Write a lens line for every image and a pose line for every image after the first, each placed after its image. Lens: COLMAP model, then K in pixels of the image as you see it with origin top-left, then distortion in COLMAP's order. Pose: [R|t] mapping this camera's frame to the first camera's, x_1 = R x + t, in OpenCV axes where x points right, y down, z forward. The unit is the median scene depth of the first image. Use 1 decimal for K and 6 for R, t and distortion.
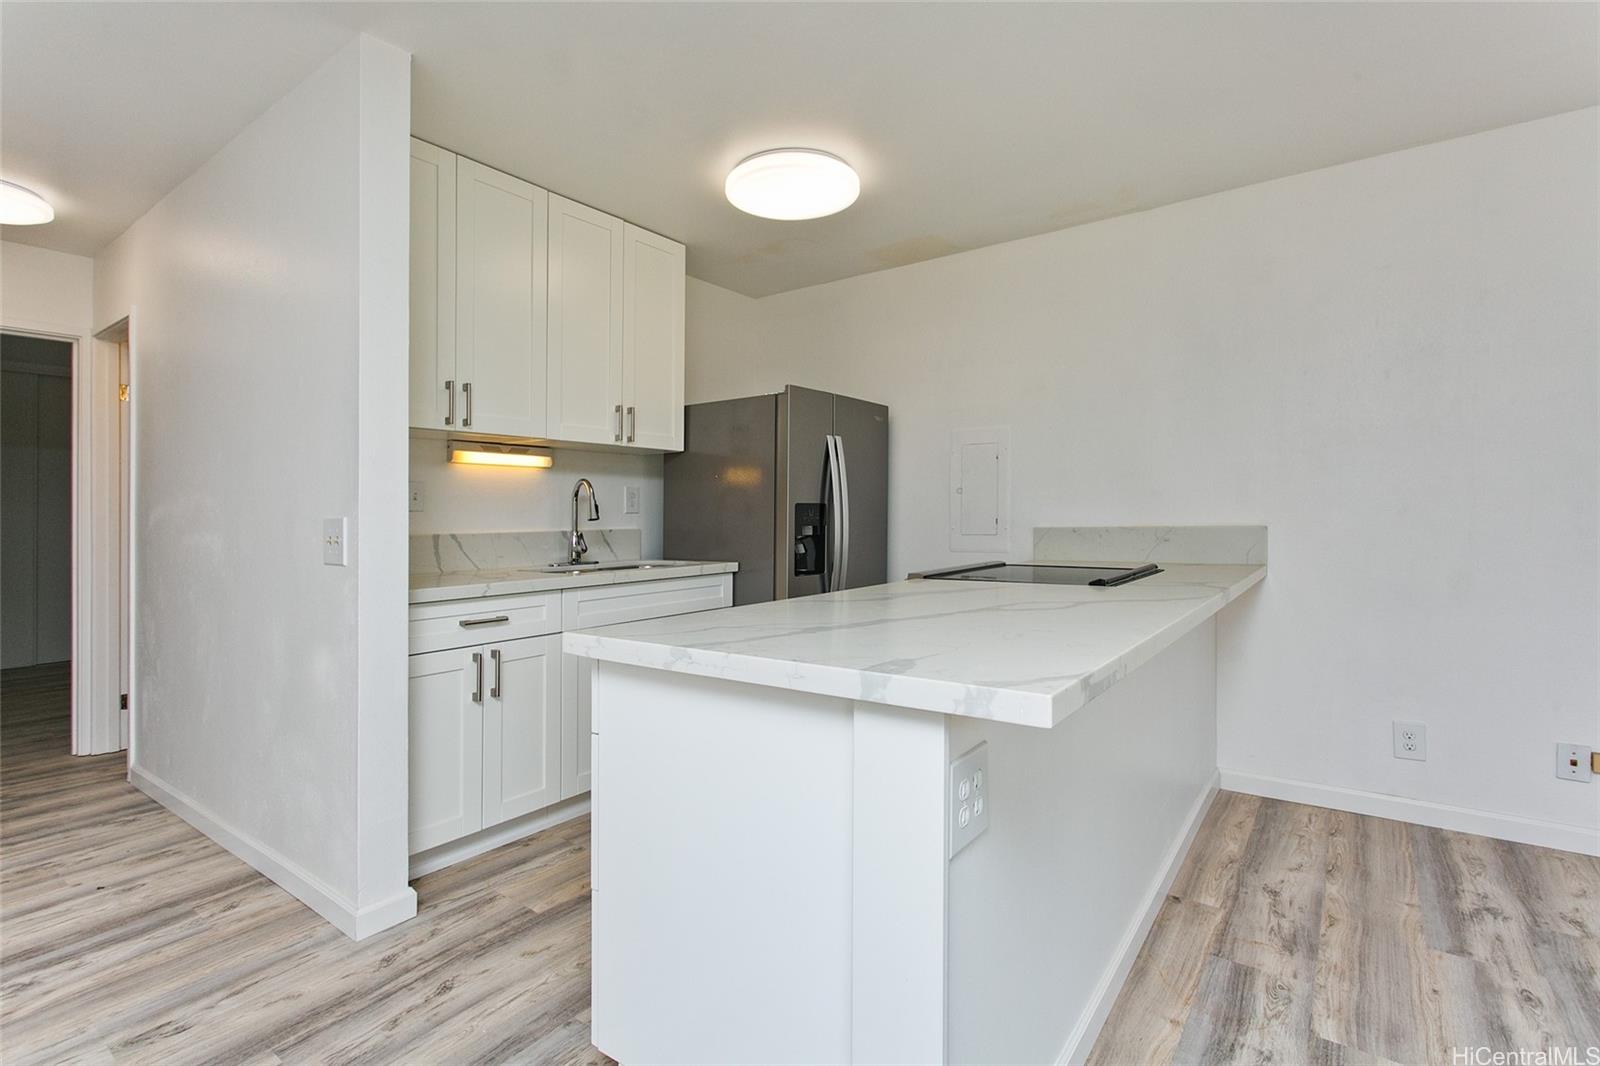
lens RADIAL K [[770.7, 0, 805.7], [0, 770.7, 507.0], [0, 0, 1]] dist [-0.000105, 0.001255]
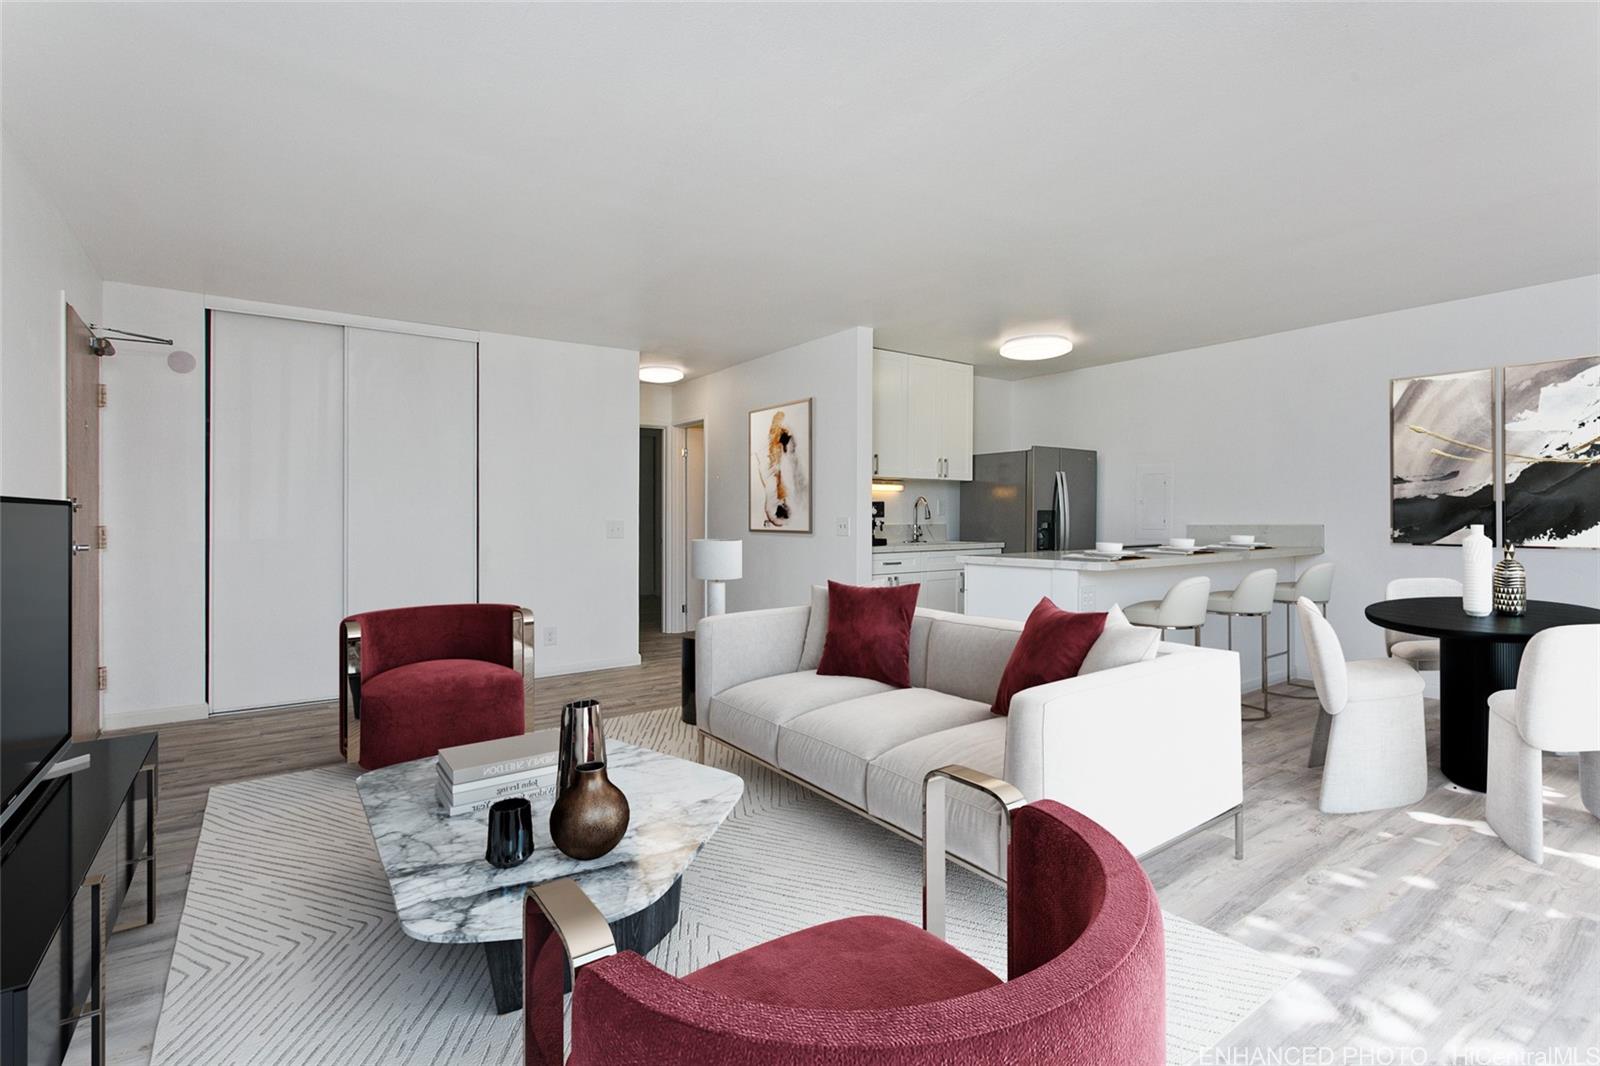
lens RADIAL K [[770.7, 0, 784.4], [0, 770.7, 521.5], [0, 0, 1]] dist [-0.000105, 0.001255]
pose [[0.950355, 0.009152, -0.311034, -0.015498], [-0.003524, 0.999820, 0.018653, -0.009957], [0.311149, -0.016631, 0.950216, -0.910661]]
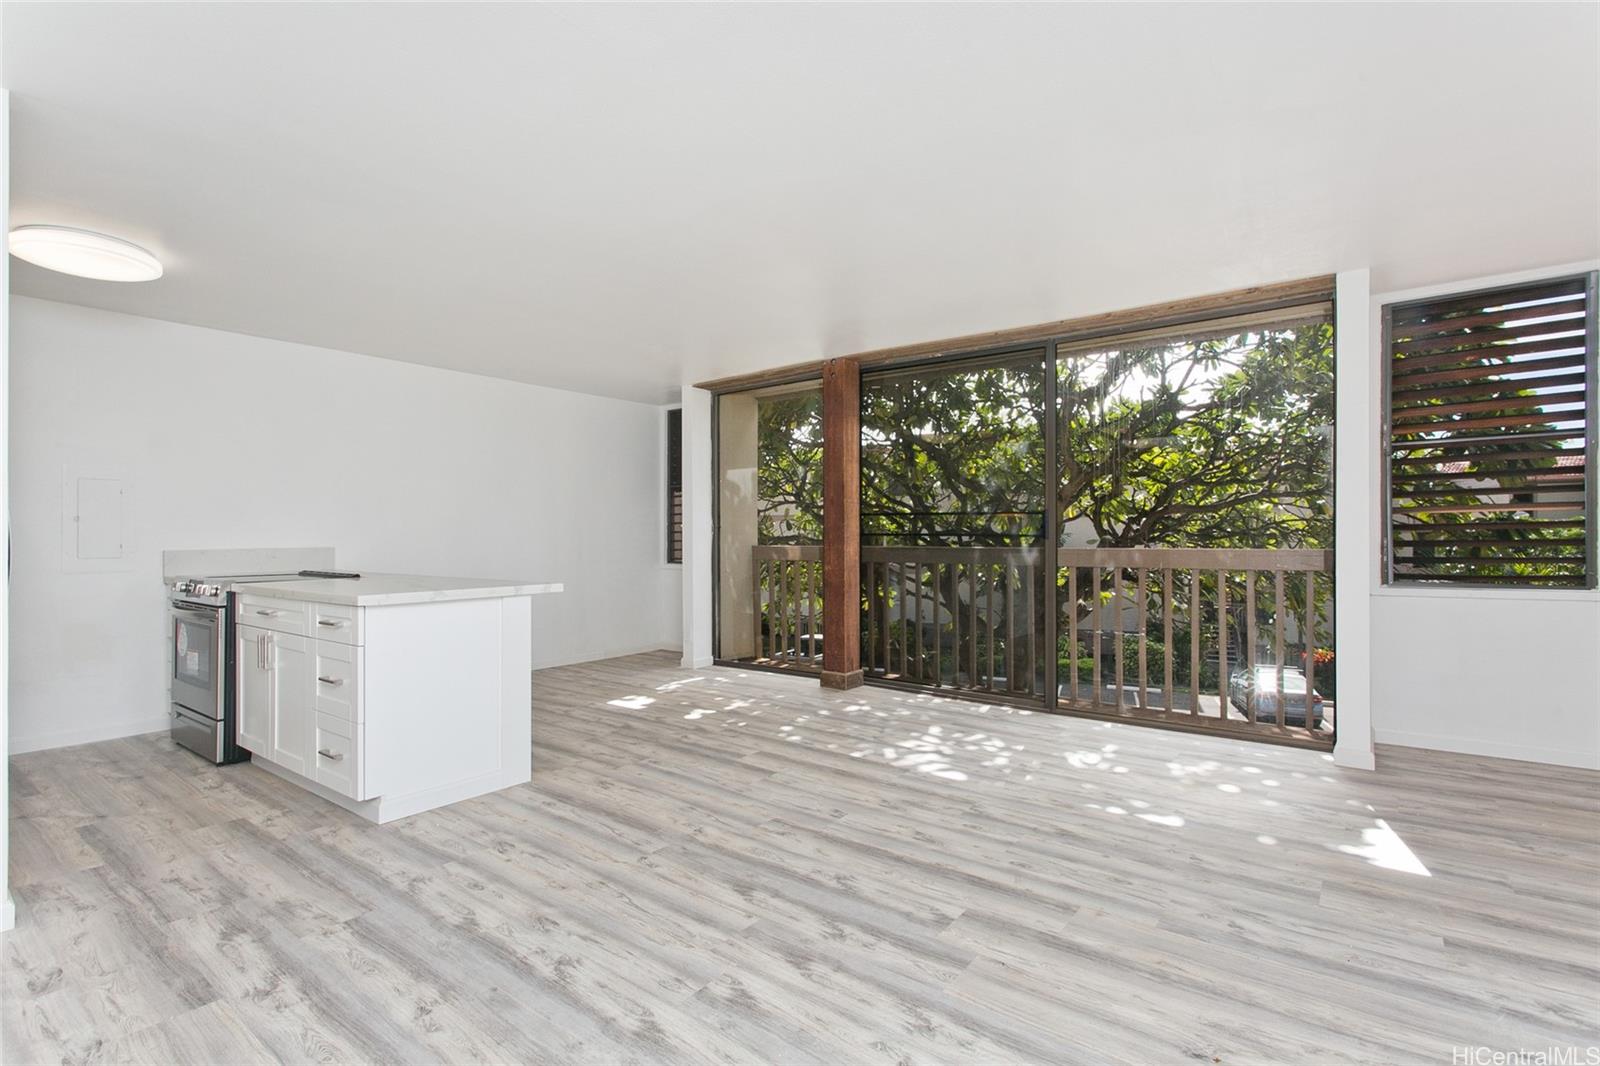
lens RADIAL K [[770.7, 0, 822.8], [0, 770.7, 534.9], [0, 0, 1]] dist [-0.000105, 0.001255]
pose [[0.008000, 0.013399, 0.999878, -1.046741], [-0.009866, 0.999863, -0.013320, 0.008092], [-0.999919, -0.009758, 0.008131, -0.112929]]
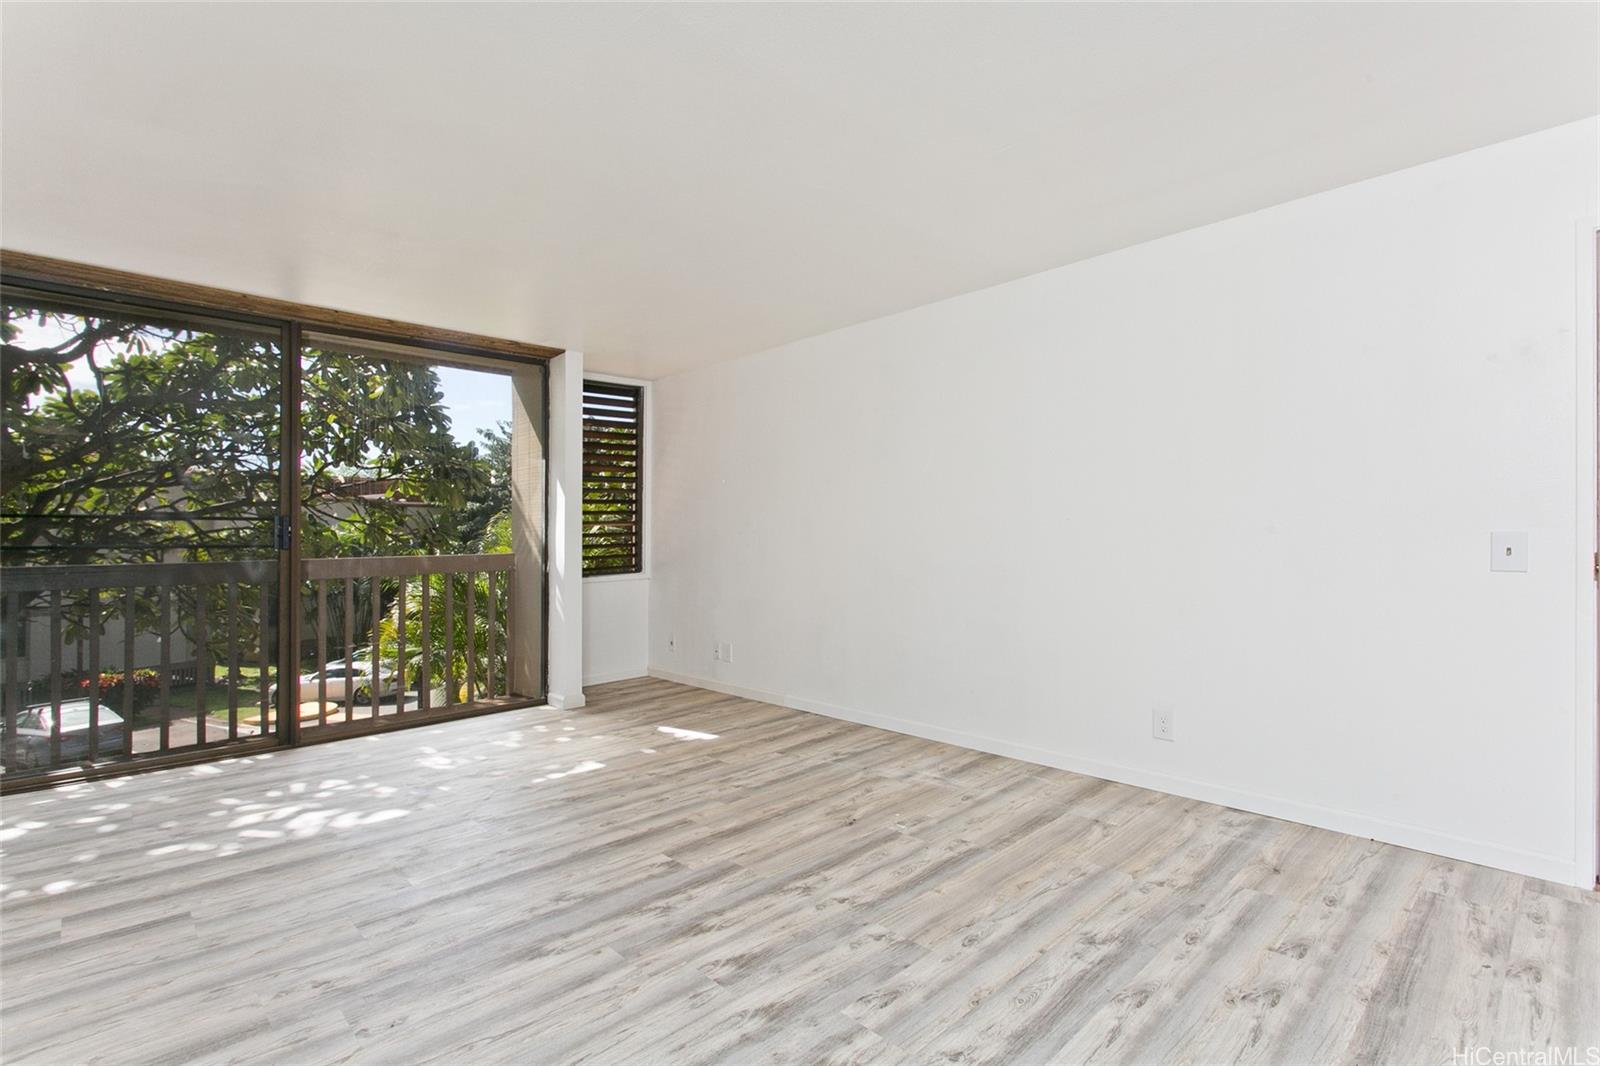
lens RADIAL K [[770.7, 0, 788.0], [0, 770.7, 534.8], [0, 0, 1]] dist [-0.000105, 0.001255]
pose [[-0.986656, 0.024131, 0.161018, -0.602087], [0.021782, 0.999629, -0.016339, 0.008351], [-0.161352, -0.012614, -0.986816, 0.593897]]
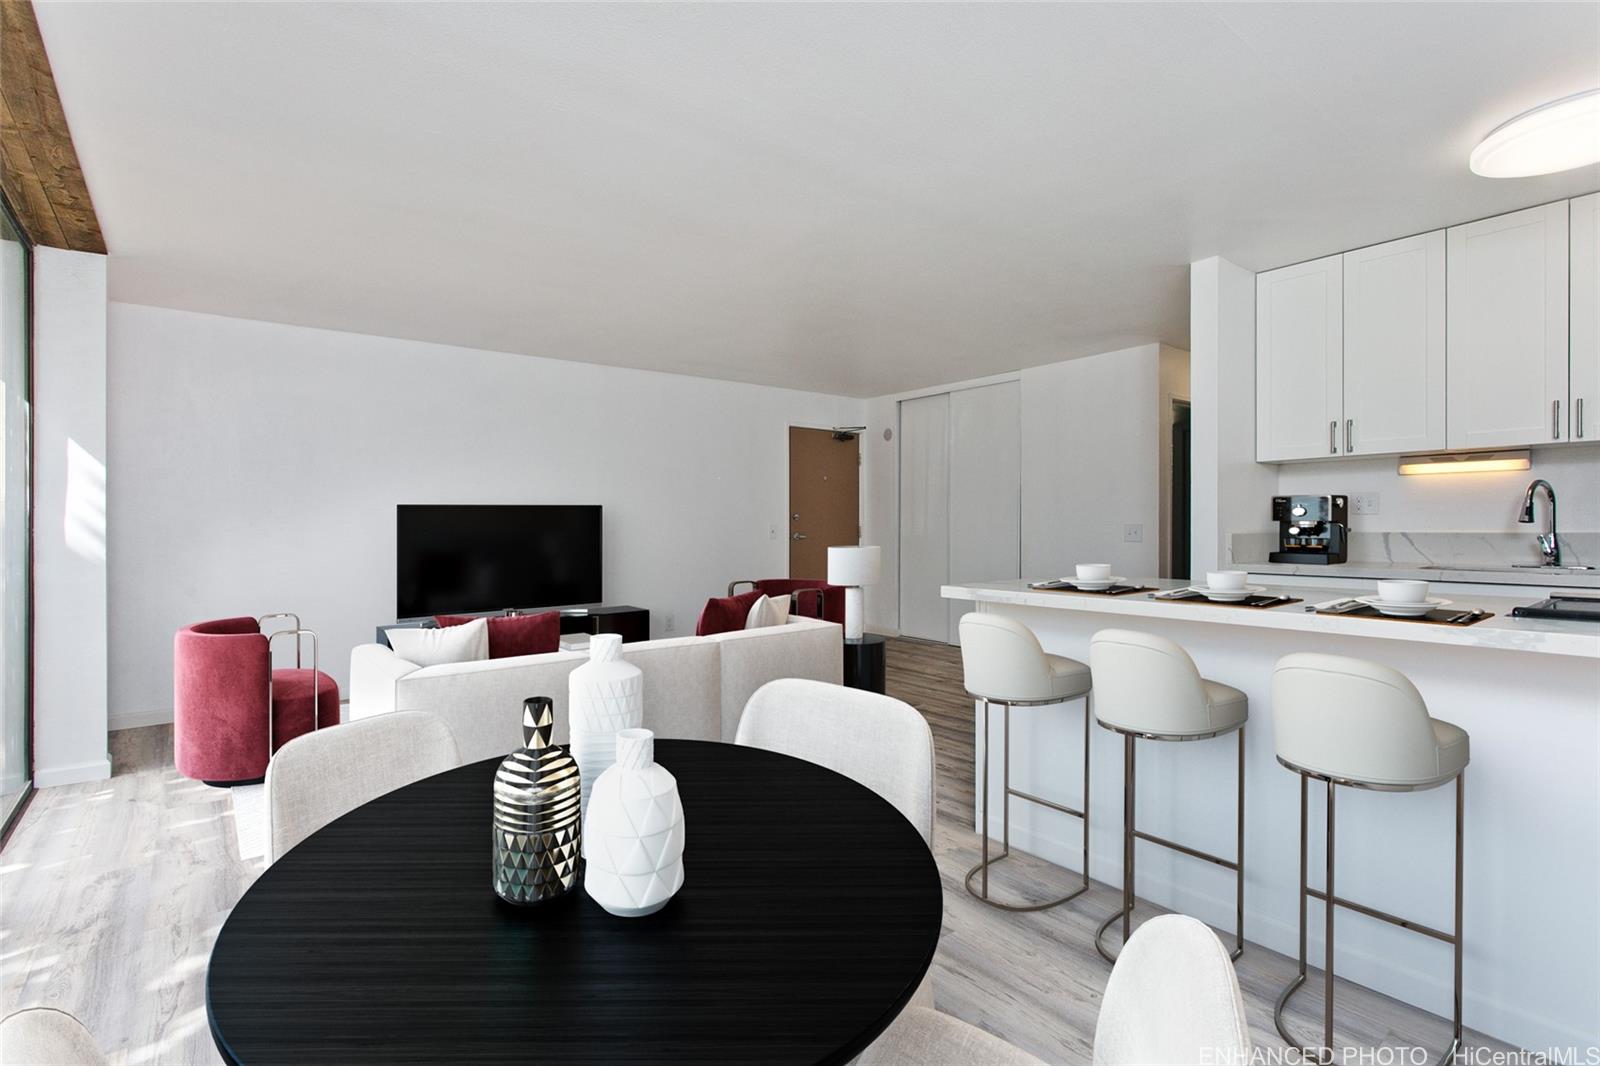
lens RADIAL K [[770.7, 0, 800.7], [0, 770.7, 526.3], [0, 0, 1]] dist [-0.000105, 0.001255]
pose [[-0.272787, 0.015907, -0.961943, 0.898289], [0.022015, 0.999705, 0.010288, -0.008312], [0.961823, -0.018371, -0.273057, 0.355017]]
